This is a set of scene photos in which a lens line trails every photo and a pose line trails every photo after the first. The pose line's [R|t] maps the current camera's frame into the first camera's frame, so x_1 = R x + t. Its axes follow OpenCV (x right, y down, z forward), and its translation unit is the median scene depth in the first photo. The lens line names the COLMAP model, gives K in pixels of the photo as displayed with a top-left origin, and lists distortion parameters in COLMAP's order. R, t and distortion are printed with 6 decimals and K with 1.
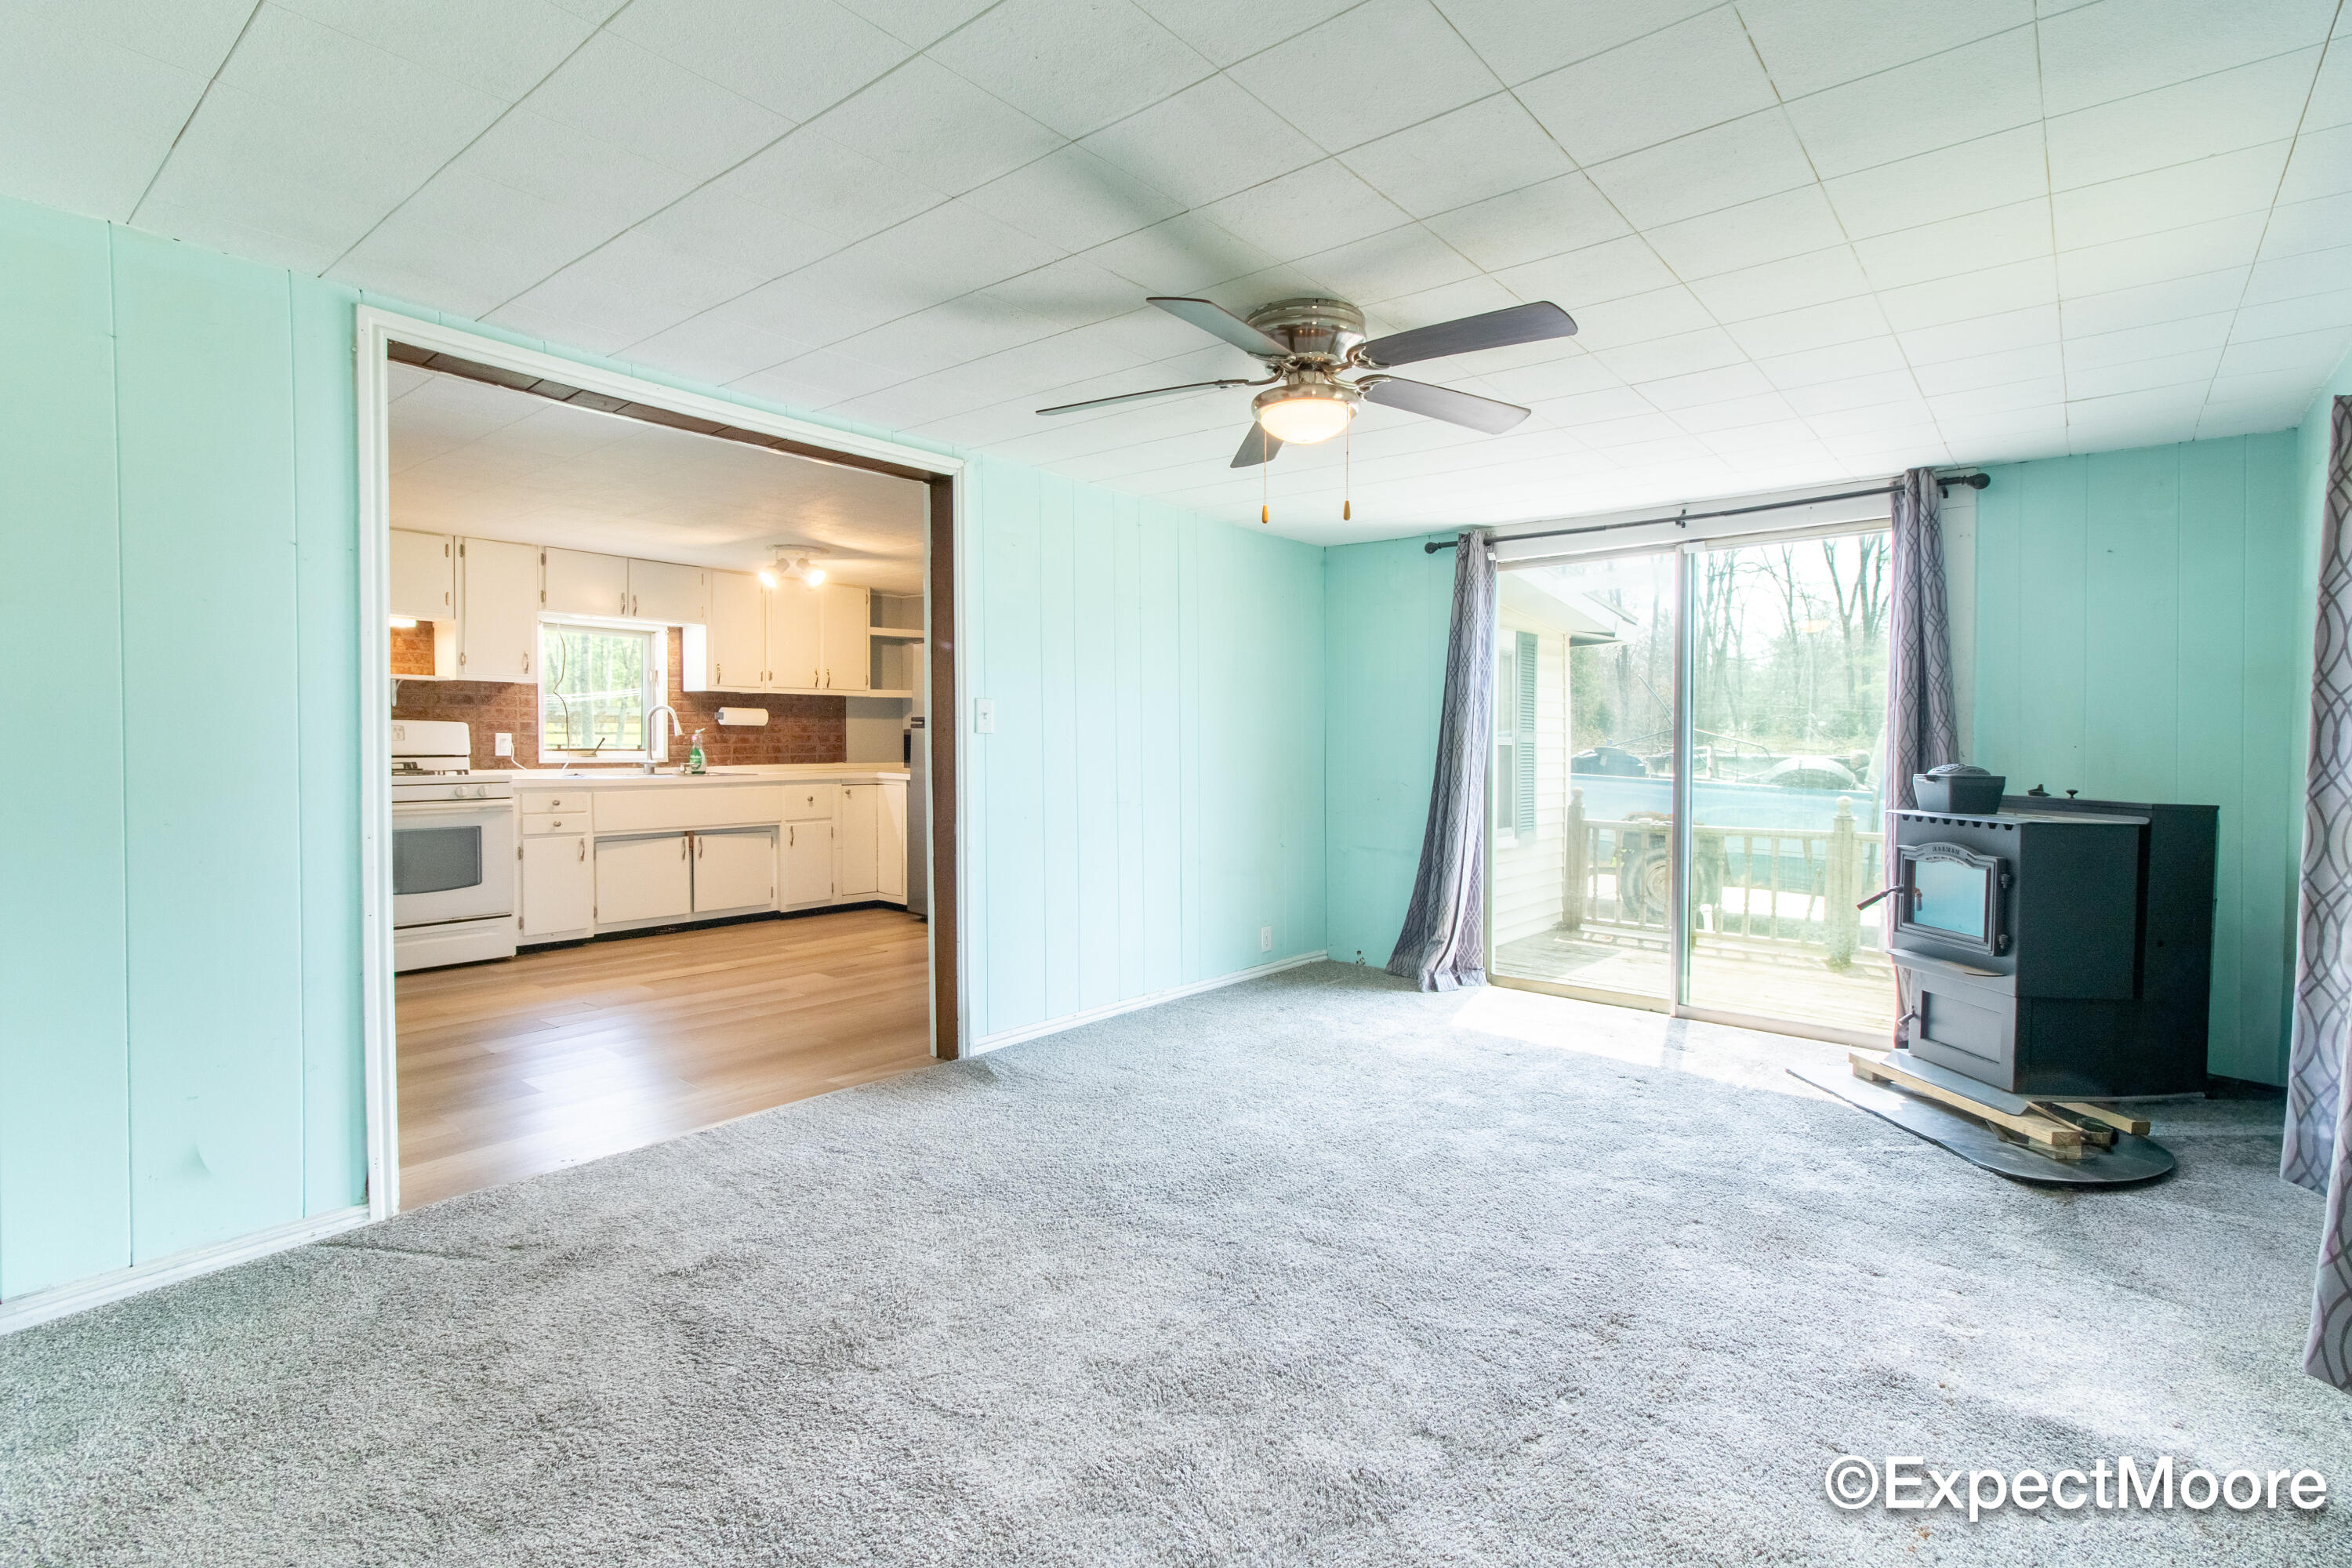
lens RADIAL K [[1102.9, 0, 1183.0], [0, 1102.9, 764.6], [0, 0, 1]] dist [-0.003541, -0.000446]
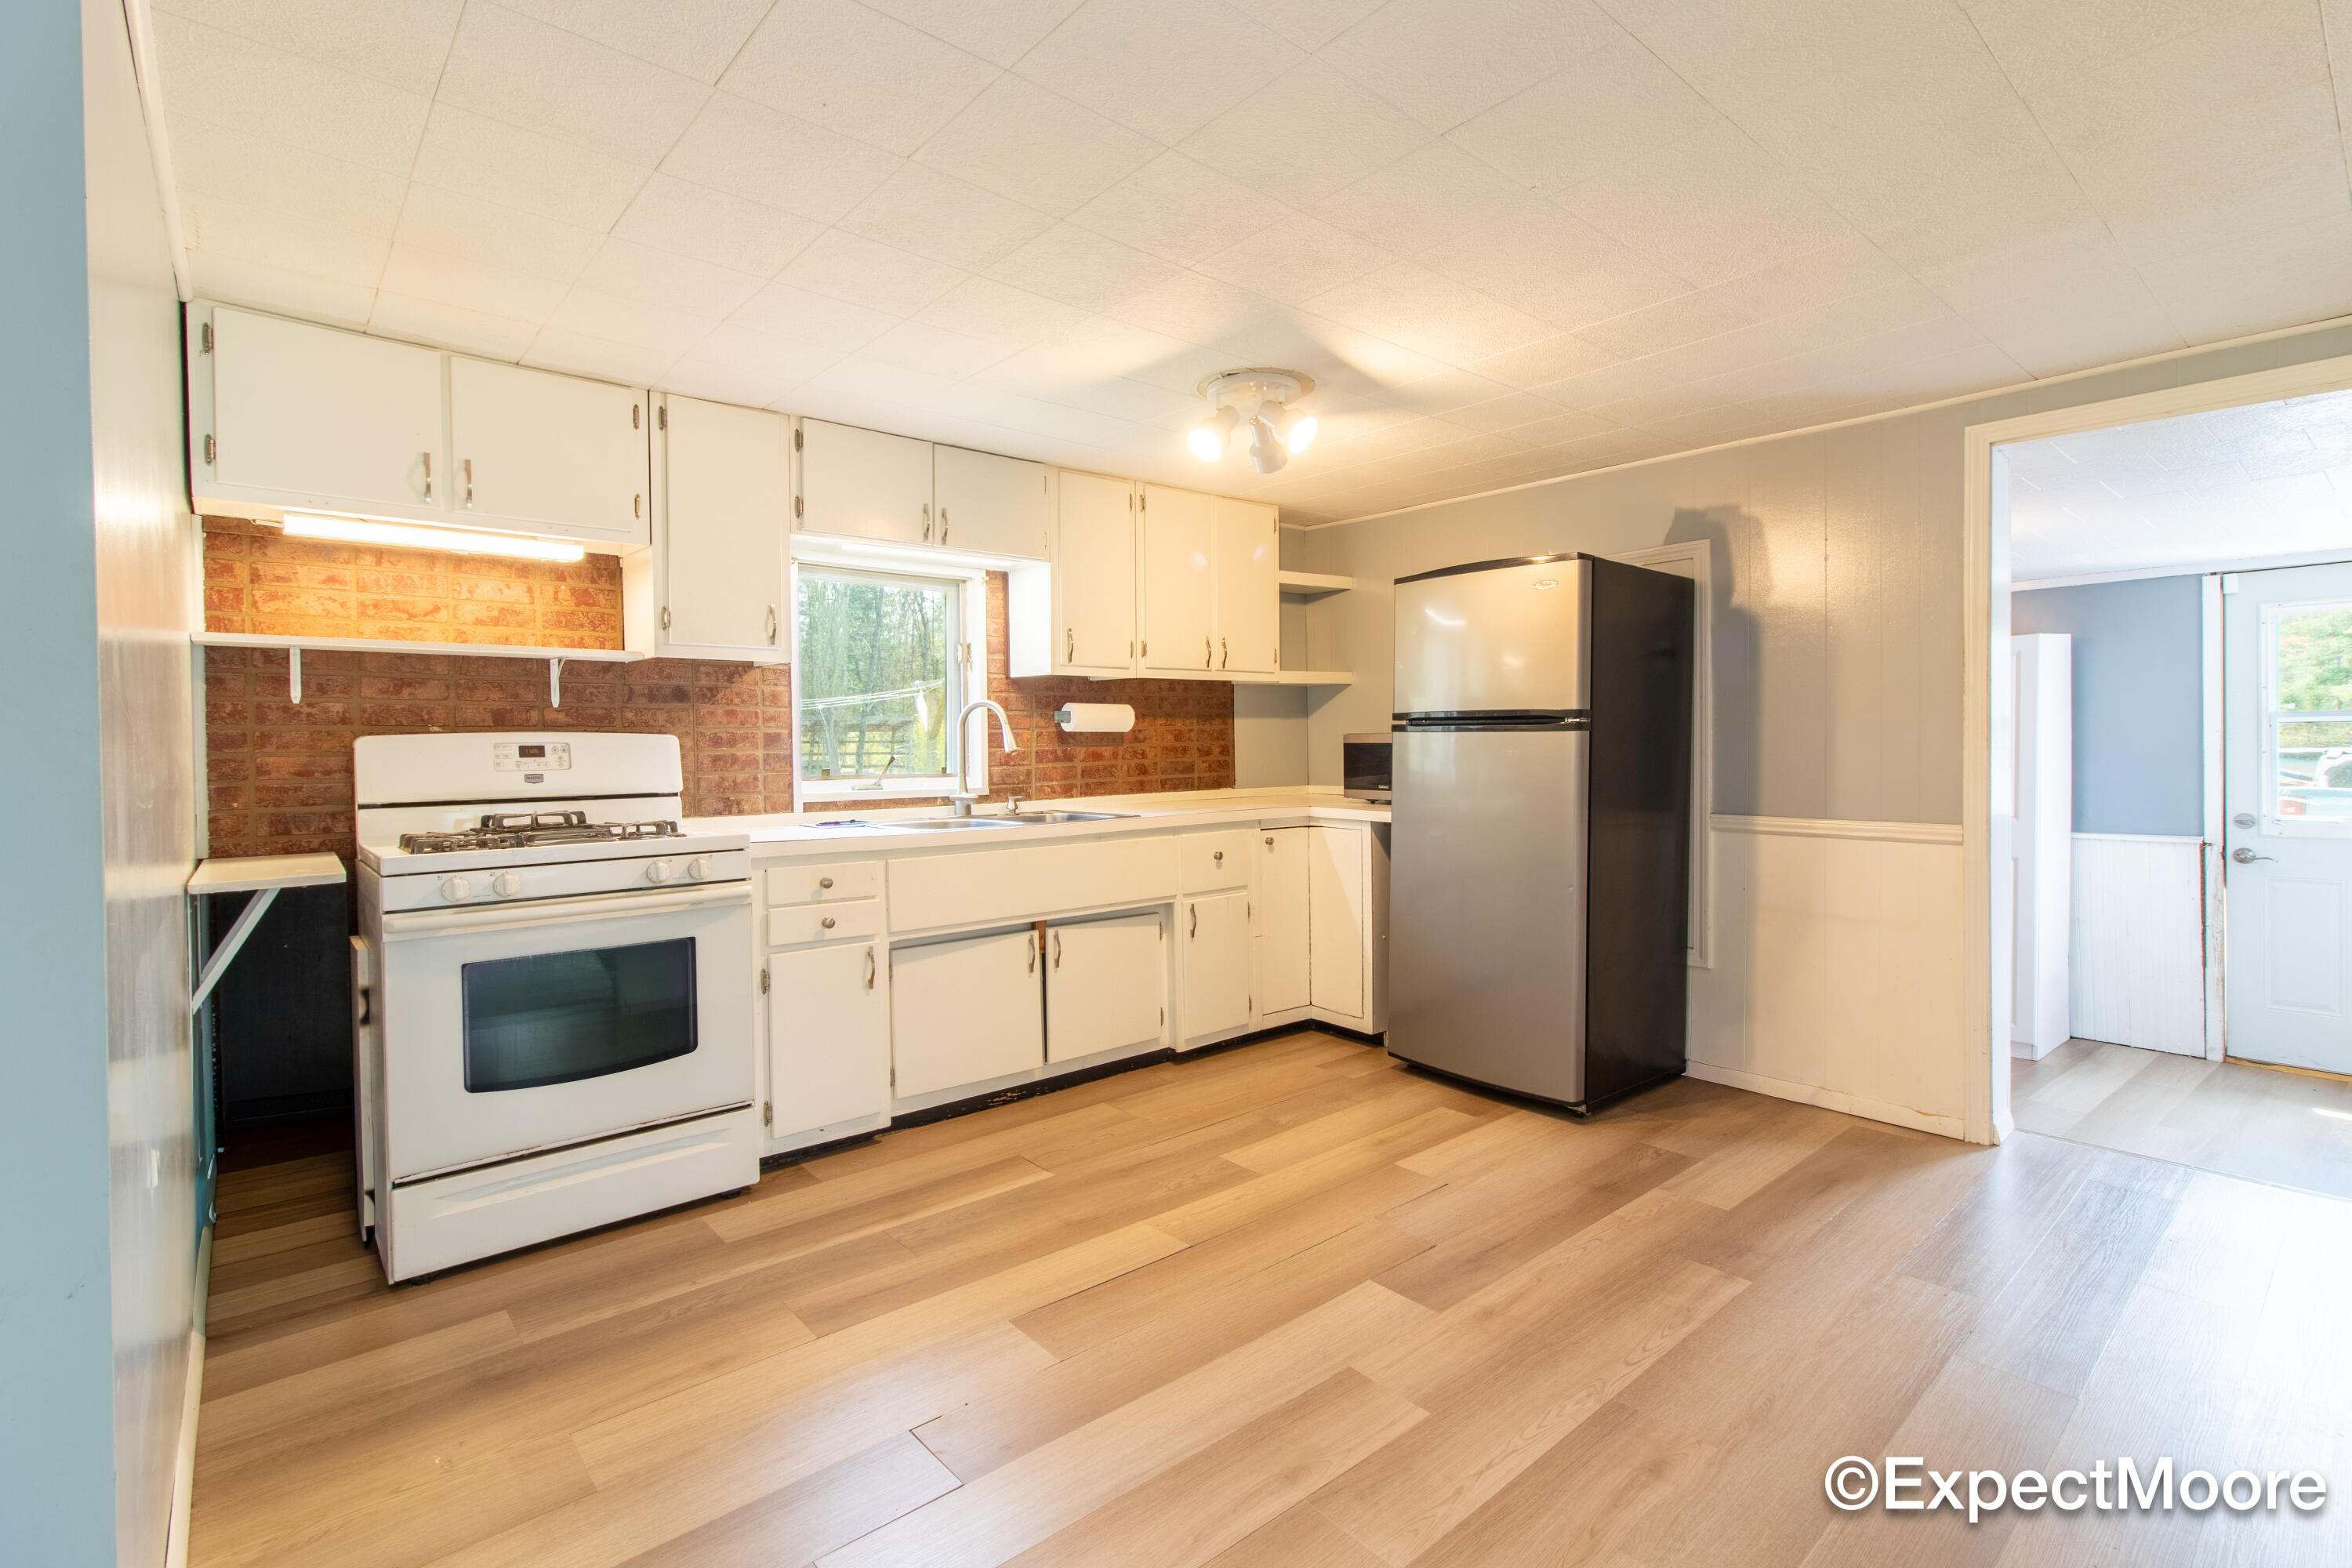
lens RADIAL K [[1102.9, 0, 1174.0], [0, 1102.9, 764.8], [0, 0, 1]] dist [-0.003541, -0.000446]
pose [[0.982016, -0.009946, -0.188535, -0.254493], [0.009806, 0.999951, -0.001677, -0.016726], [0.188543, -0.000202, 0.982065, 0.427307]]
